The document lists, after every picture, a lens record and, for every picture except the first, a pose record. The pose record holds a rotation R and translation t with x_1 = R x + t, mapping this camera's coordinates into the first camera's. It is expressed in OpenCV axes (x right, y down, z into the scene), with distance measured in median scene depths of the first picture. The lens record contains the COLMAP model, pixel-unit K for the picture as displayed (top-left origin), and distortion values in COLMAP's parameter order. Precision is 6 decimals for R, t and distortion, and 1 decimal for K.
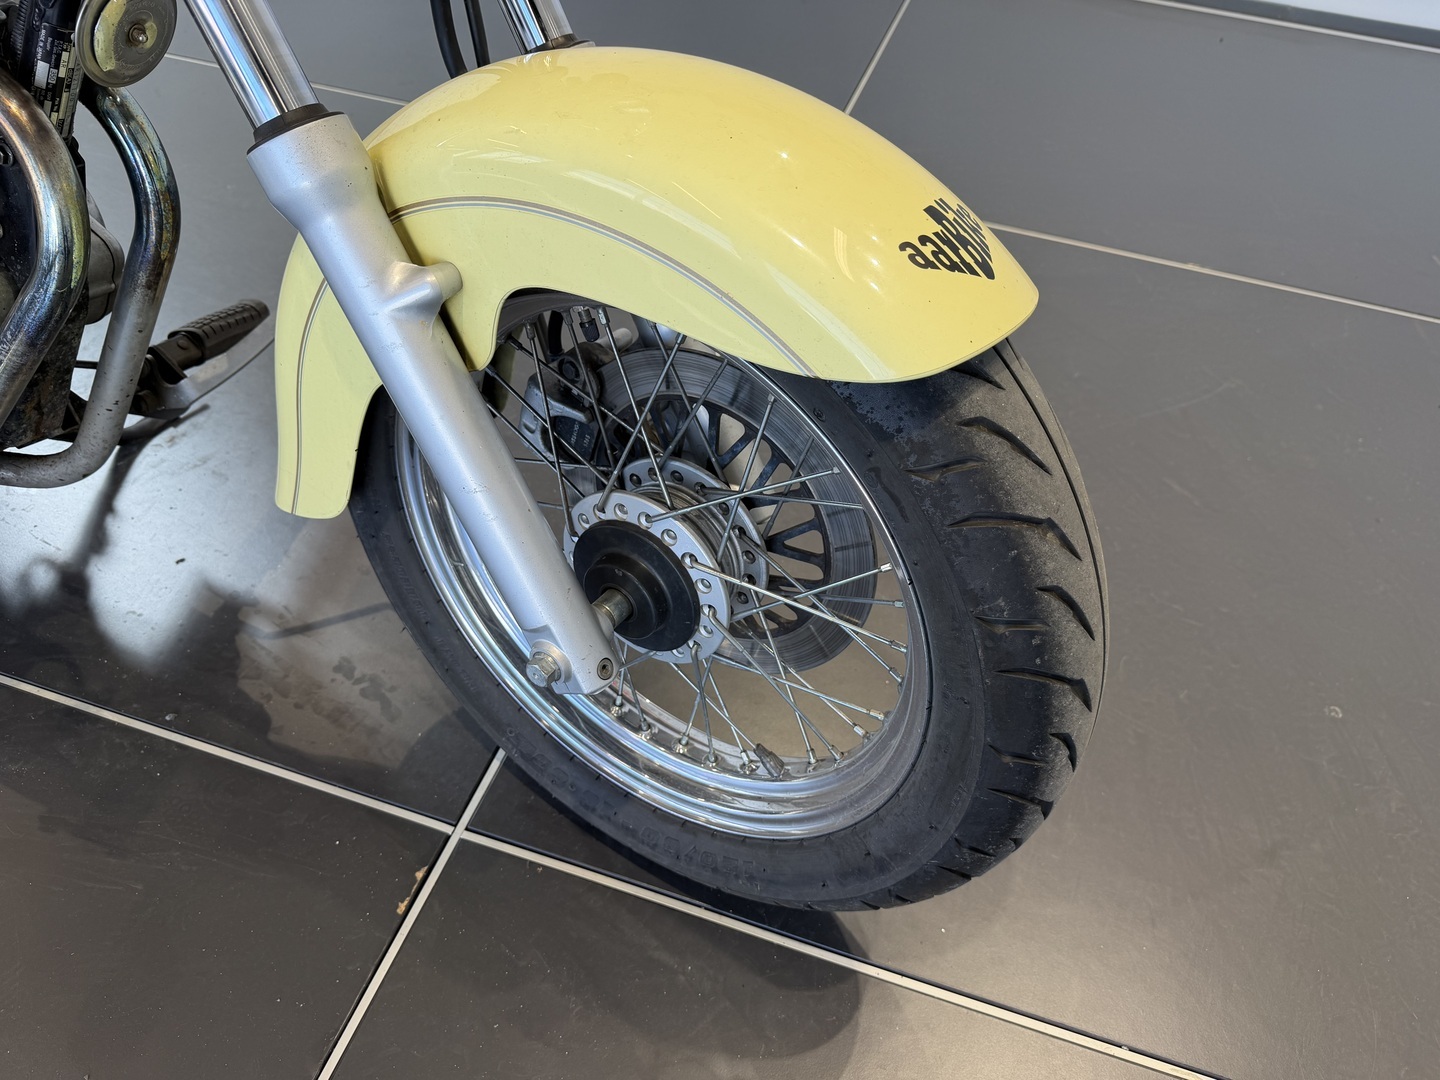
lens RADIAL K [[1046.2, 0, 717.8], [0, 1046.2, 540.6], [0, 0, 1]] dist [-0.005710, -0.006432]
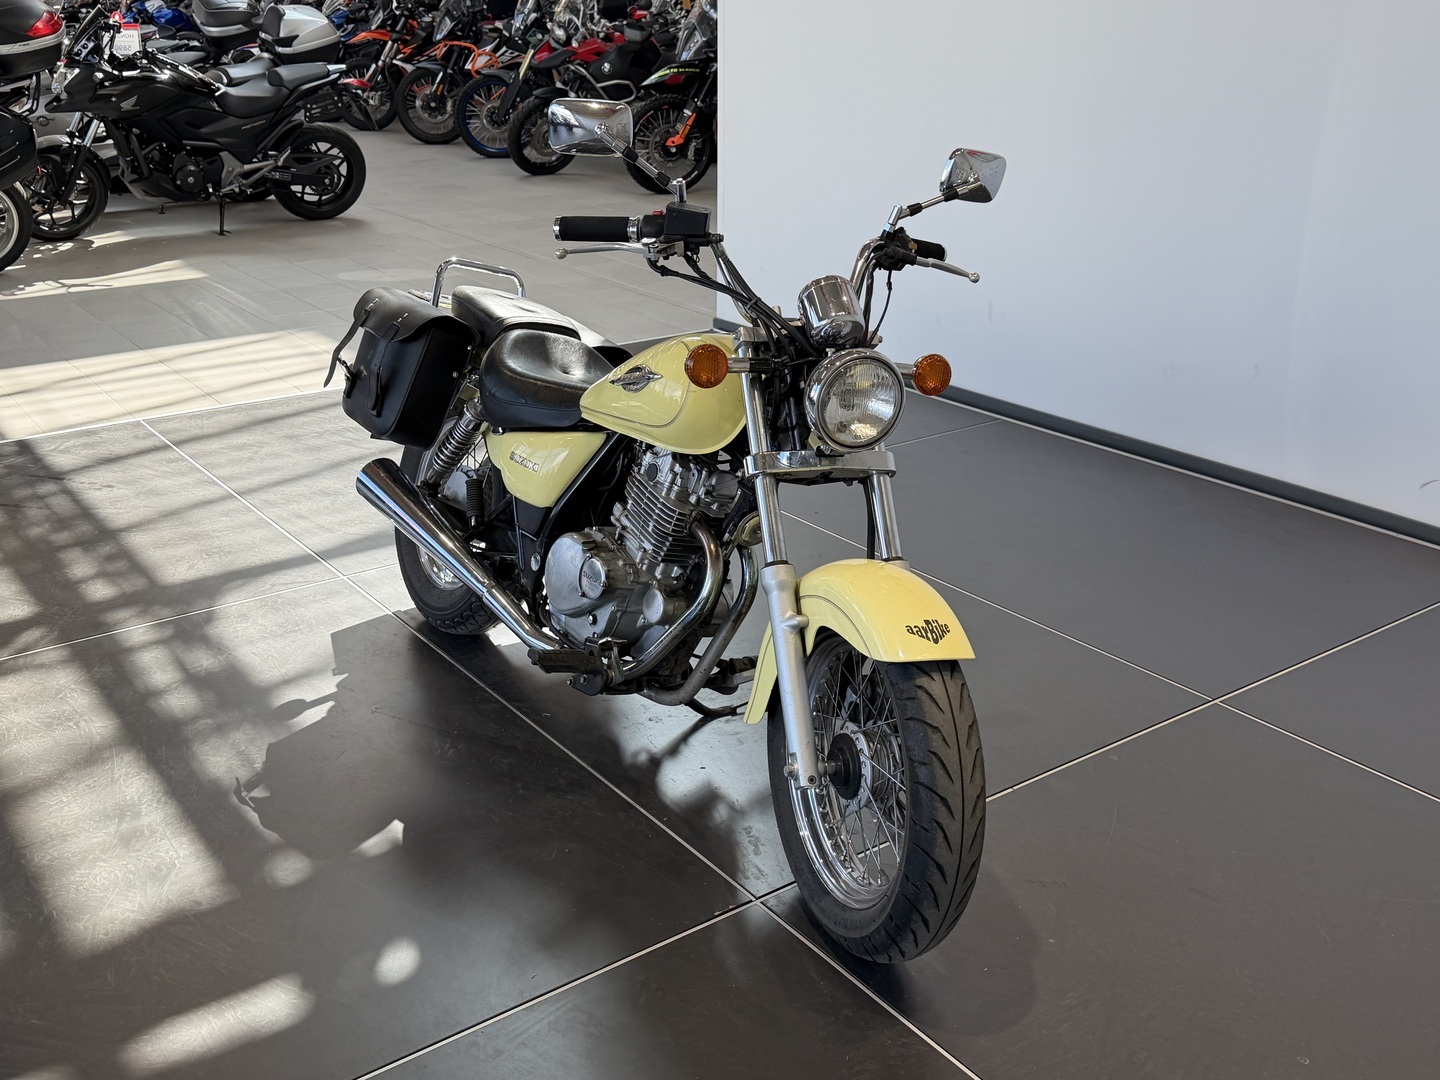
lens RADIAL K [[1478.1, 0, 720.3], [0, 1478.1, 540.1], [0, 0, 1]] dist [0.004106, 0.000000]
pose [[0.803172, 0.158035, -0.574404, 1.603150], [-0.399002, 0.858678, -0.321666, 0.830560], [0.442394, 0.487542, 0.752722, -1.969689]]
